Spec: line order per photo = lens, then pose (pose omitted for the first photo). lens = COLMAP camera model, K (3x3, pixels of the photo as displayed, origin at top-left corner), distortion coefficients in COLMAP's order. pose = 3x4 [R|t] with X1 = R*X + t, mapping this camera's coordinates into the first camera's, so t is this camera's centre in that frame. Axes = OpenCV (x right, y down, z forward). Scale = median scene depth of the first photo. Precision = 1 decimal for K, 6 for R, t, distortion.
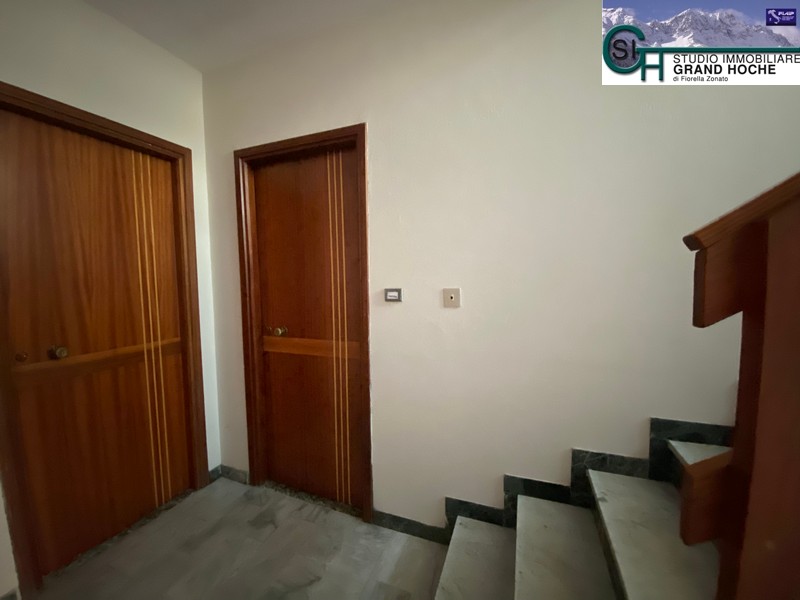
lens RADIAL K [[320.3, 0, 396.6], [0, 320.3, 299.5], [0, 0, 1]] dist [0.031452, -0.025486]
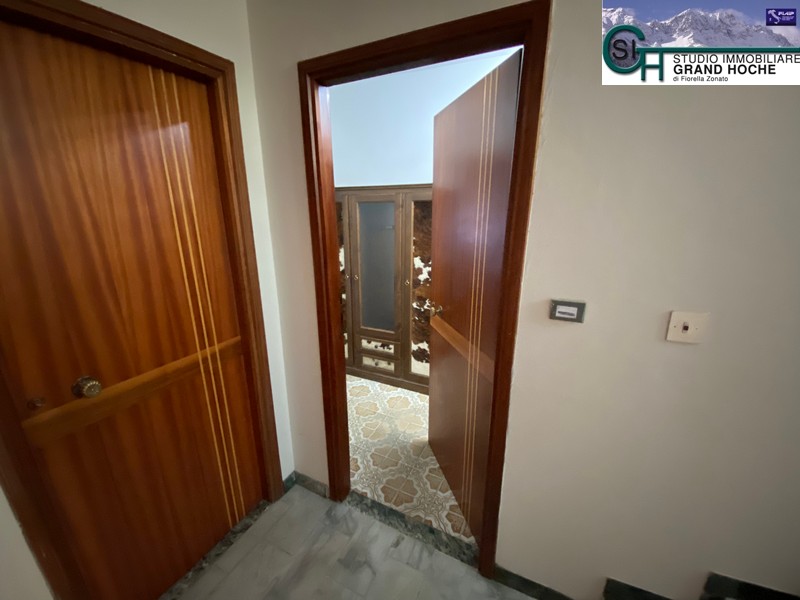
lens RADIAL K [[320.3, 0, 396.6], [0, 320.3, 299.5], [0, 0, 1]] dist [0.031452, -0.025486]
pose [[0.996450, 0.029255, -0.078935, -0.256461], [-0.013215, 0.980409, 0.196529, -0.135540], [0.083138, -0.194788, 0.977315, 0.316574]]
